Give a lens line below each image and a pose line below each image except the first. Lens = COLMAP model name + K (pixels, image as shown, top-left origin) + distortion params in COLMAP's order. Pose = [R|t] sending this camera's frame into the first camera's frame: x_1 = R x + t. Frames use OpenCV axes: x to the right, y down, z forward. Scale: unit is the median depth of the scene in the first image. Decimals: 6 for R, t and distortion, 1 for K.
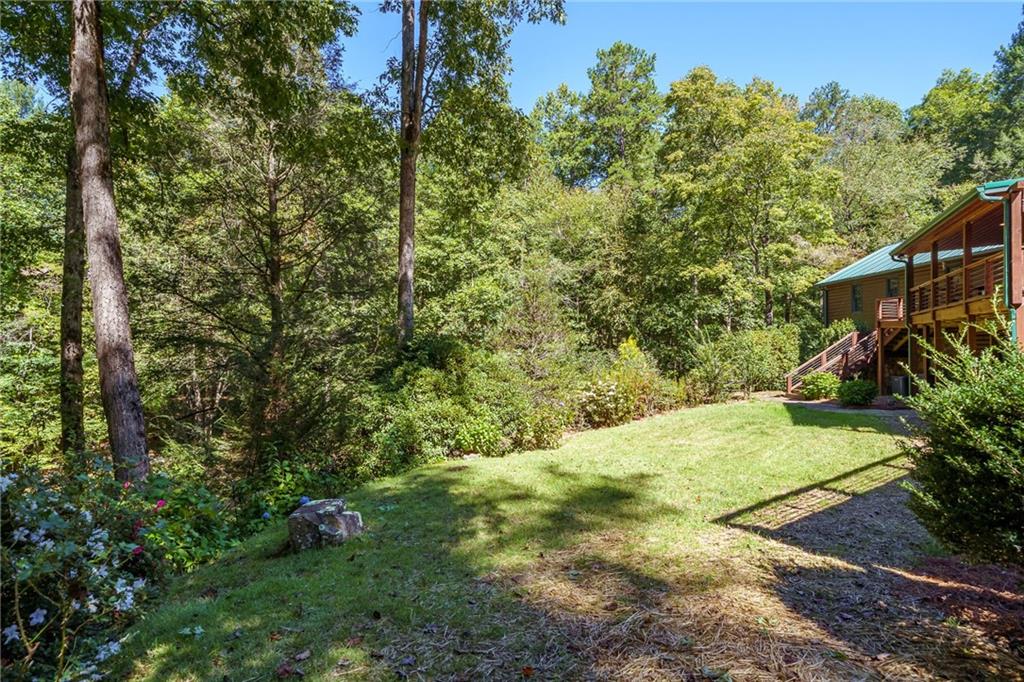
lens RADIAL K [[529.5, 0, 513.8], [0, 529.5, 341.6], [0, 0, 1]] dist [-0.001941, -0.001256]
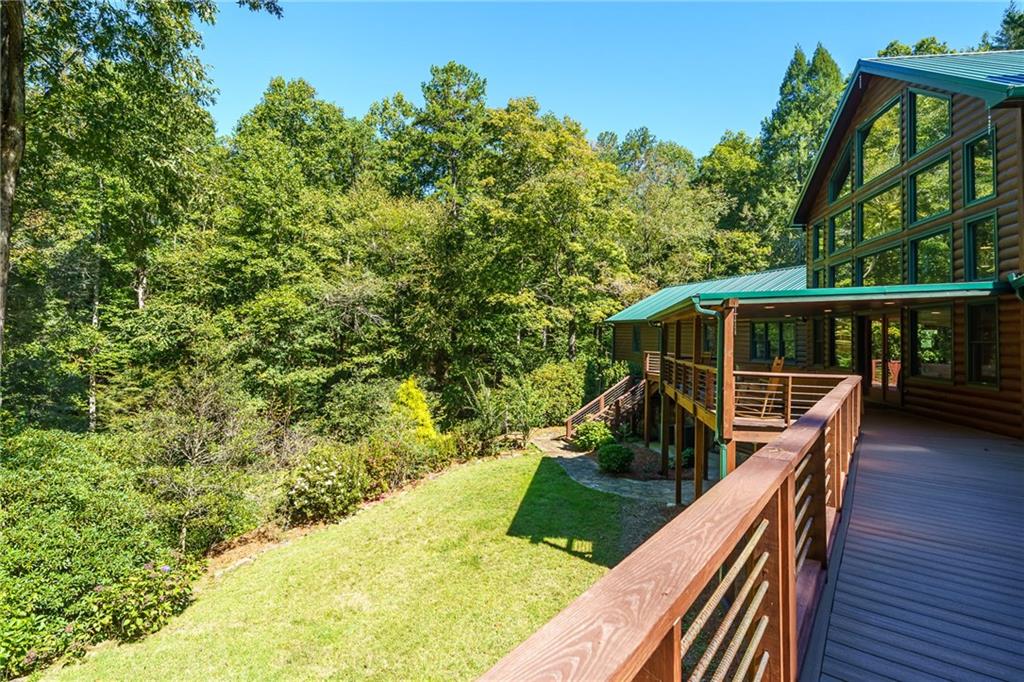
lens RADIAL K [[491.1, 0, 505.4], [0, 491.1, 307.3], [0, 0, 1]] dist [0.005346, 0.000148]
pose [[0.968032, 0.046361, 0.246506, 0.106402], [-0.036165, 0.998299, -0.045731, -0.062730], [-0.248207, 0.035354, 0.968062, 0.083117]]
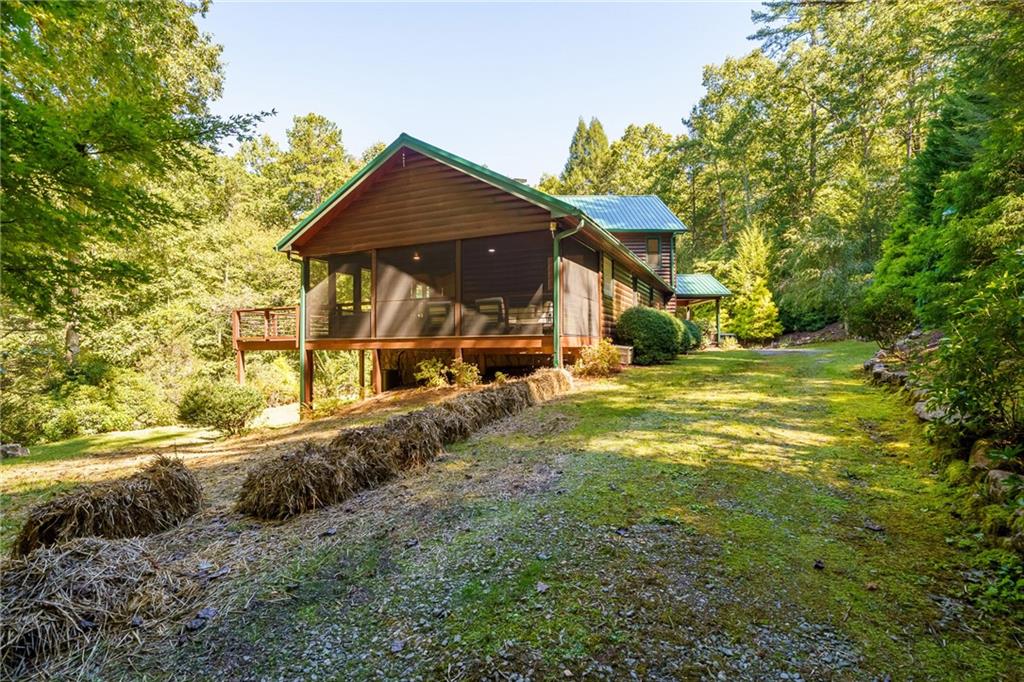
lens RADIAL K [[498.9, 0, 509.7], [0, 498.9, 344.3], [0, 0, 1]] dist [0.000414, -0.000803]
pose [[0.892970, 0.001284, 0.450114, 0.106595], [-0.001628, 0.999999, 0.000377, -0.026803], [-0.450113, -0.001070, 0.892971, -0.334705]]
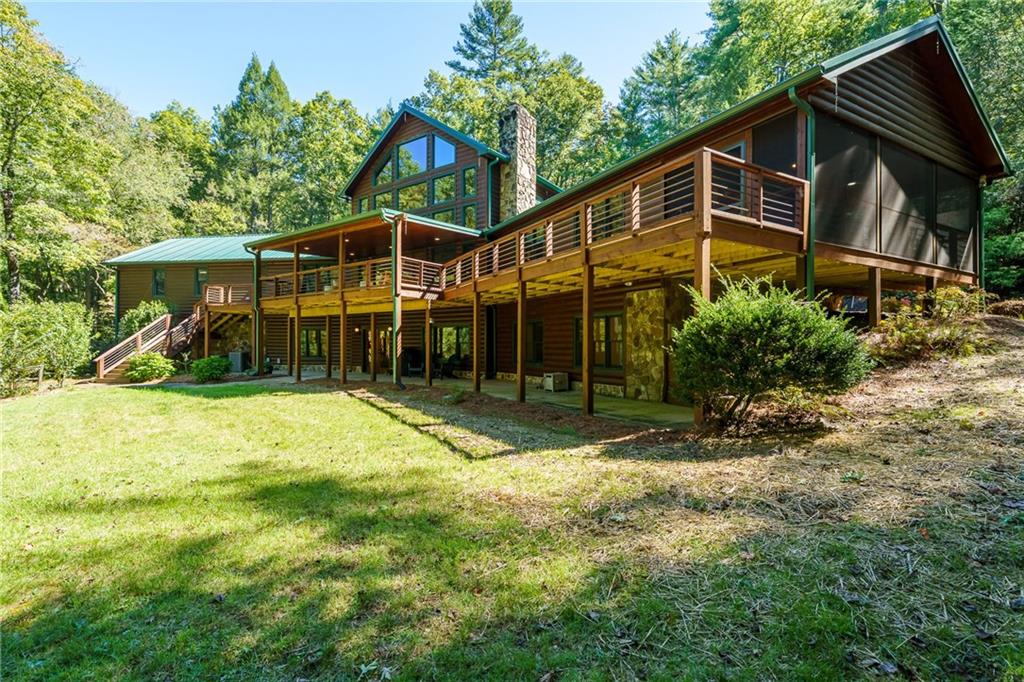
lens RADIAL K [[453.2, 0, 509.0], [0, 453.2, 347.6], [0, 0, 1]] dist [0.000134, -0.000051]
pose [[0.164732, -0.005939, 0.986320, -0.074153], [-0.018007, 0.999797, 0.009028, 0.016857], [-0.986174, -0.019247, 0.164592, 0.125765]]
